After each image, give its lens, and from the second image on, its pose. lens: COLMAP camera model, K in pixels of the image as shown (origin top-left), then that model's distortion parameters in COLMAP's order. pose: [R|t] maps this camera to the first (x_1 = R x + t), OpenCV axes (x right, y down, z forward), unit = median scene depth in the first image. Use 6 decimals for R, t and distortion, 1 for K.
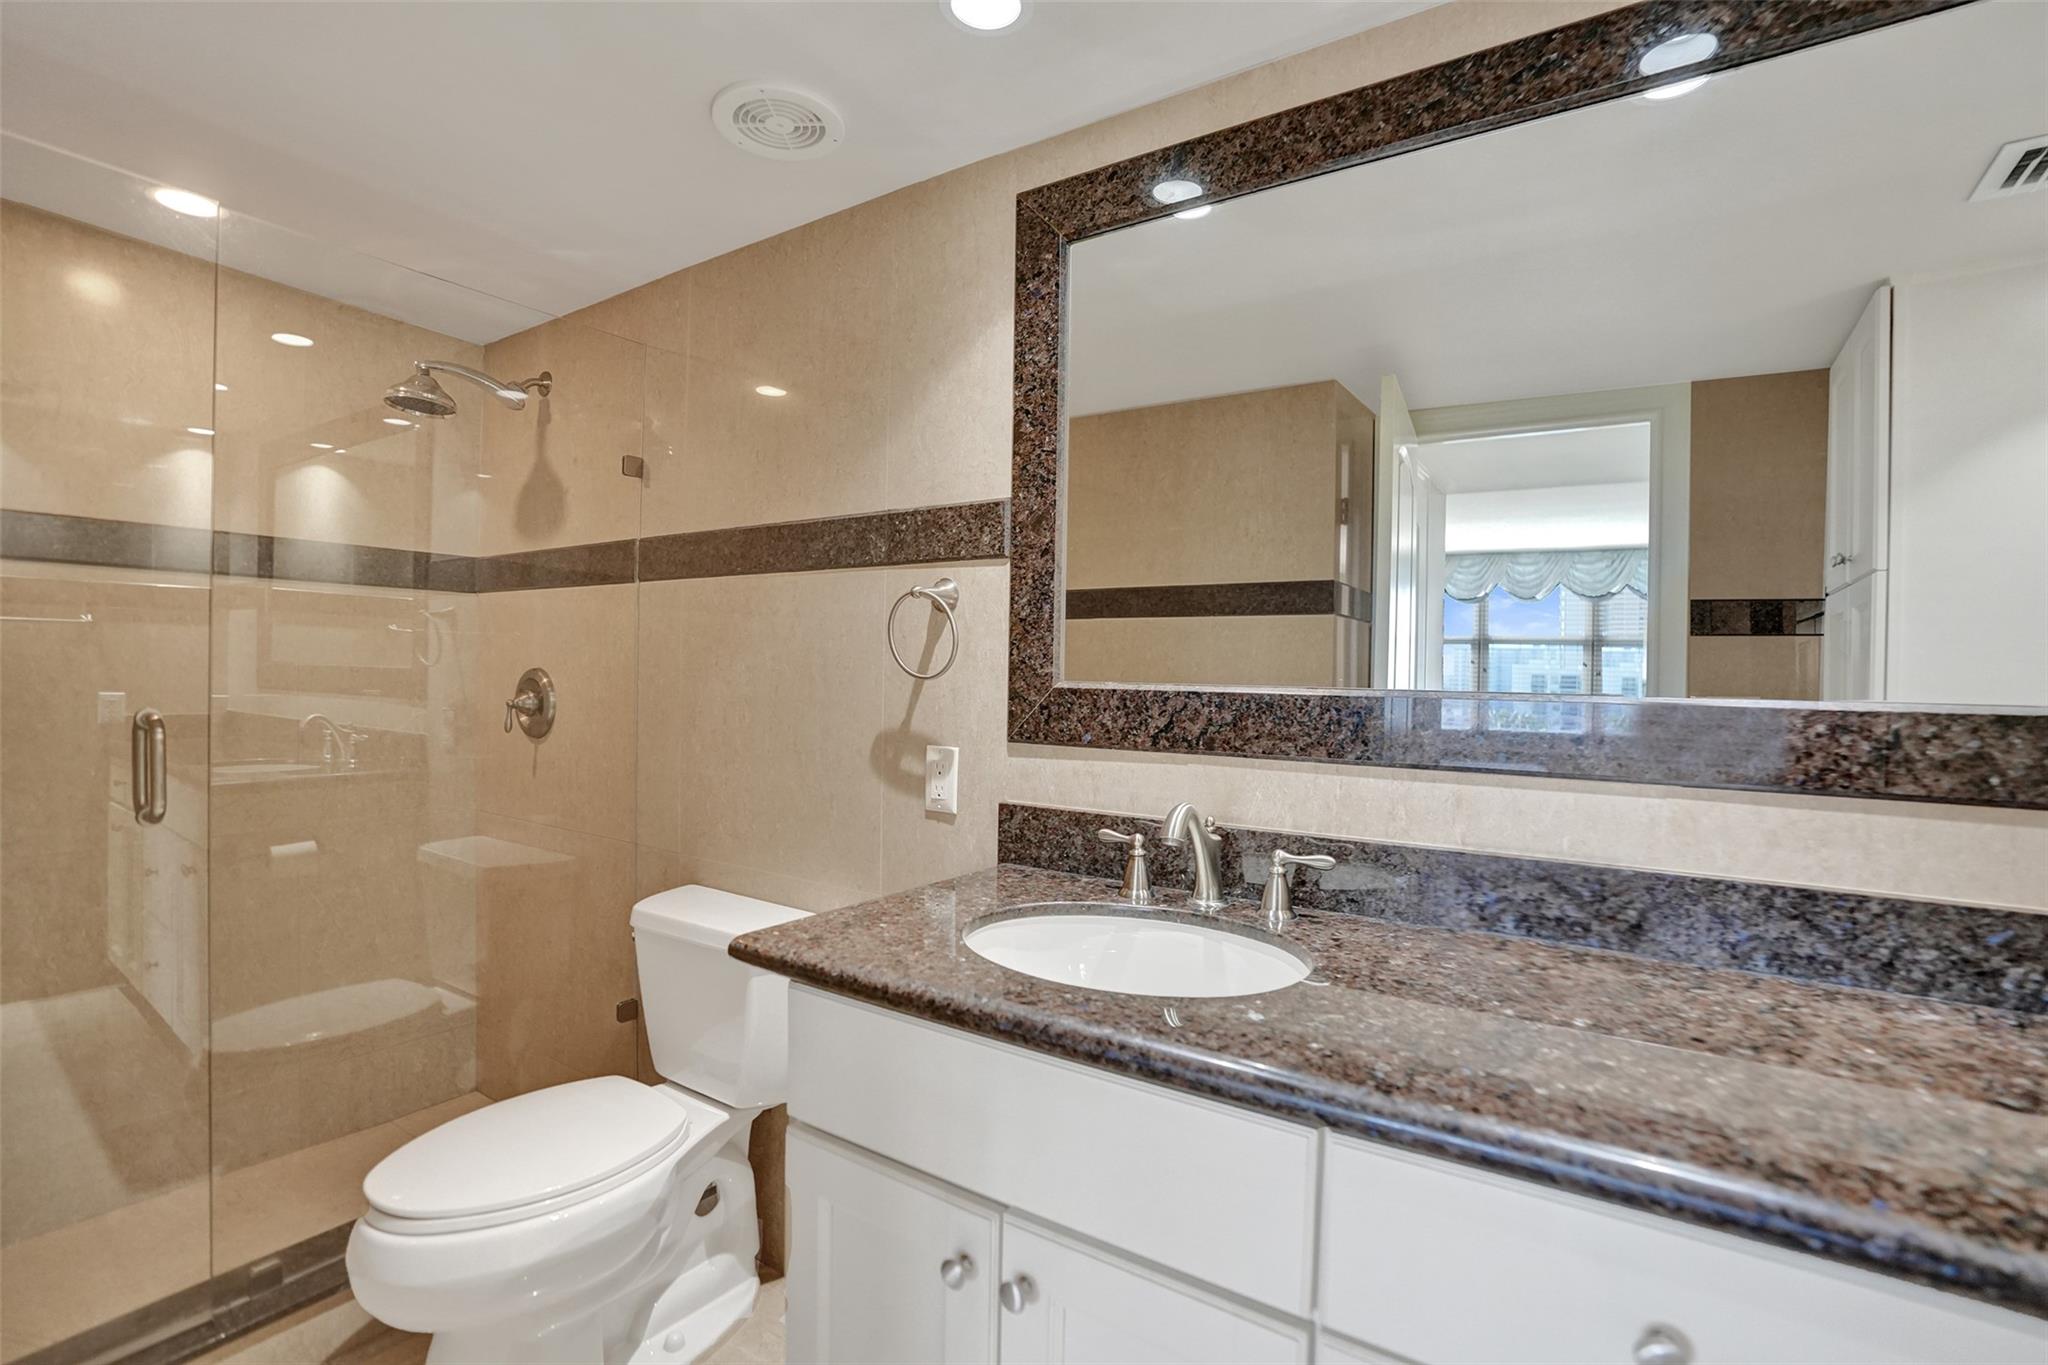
lens RADIAL K [[954.2, 0, 1044.9], [0, 954.2, 676.0], [0, 0, 1]] dist [-0.048799, 0.018406]
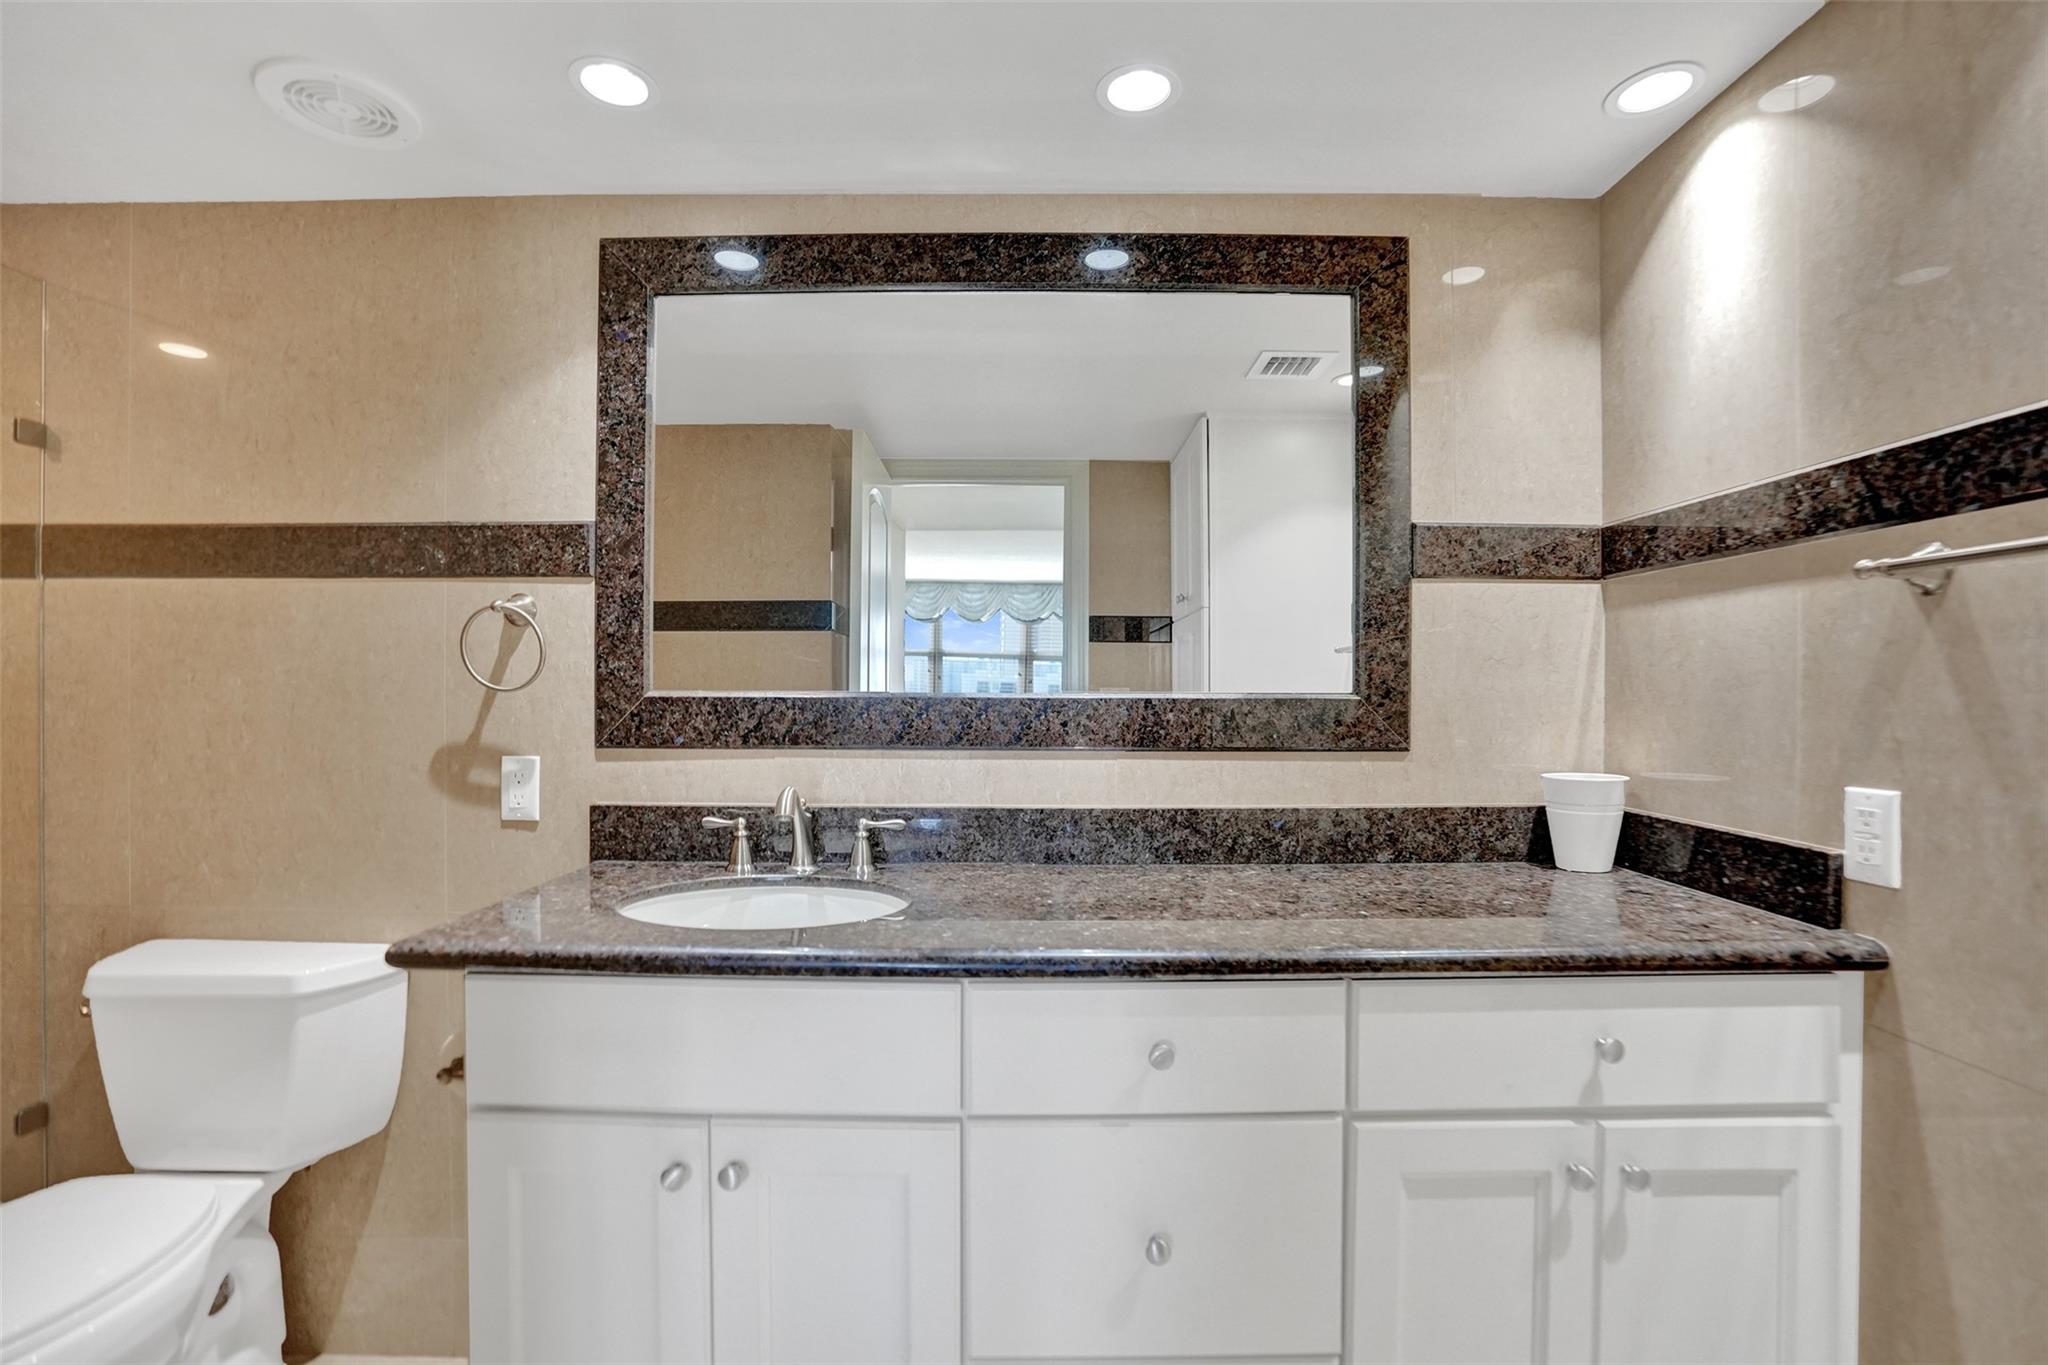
lens RADIAL K [[954.2, 0, 1026.7], [0, 954.2, 680.8], [0, 0, 1]] dist [-0.048799, 0.018406]
pose [[0.839137, -0.011169, 0.543805, -0.316888], [0.015564, 0.999873, -0.003481, 0.006438], [-0.543697, 0.011385, 0.839205, -0.235060]]
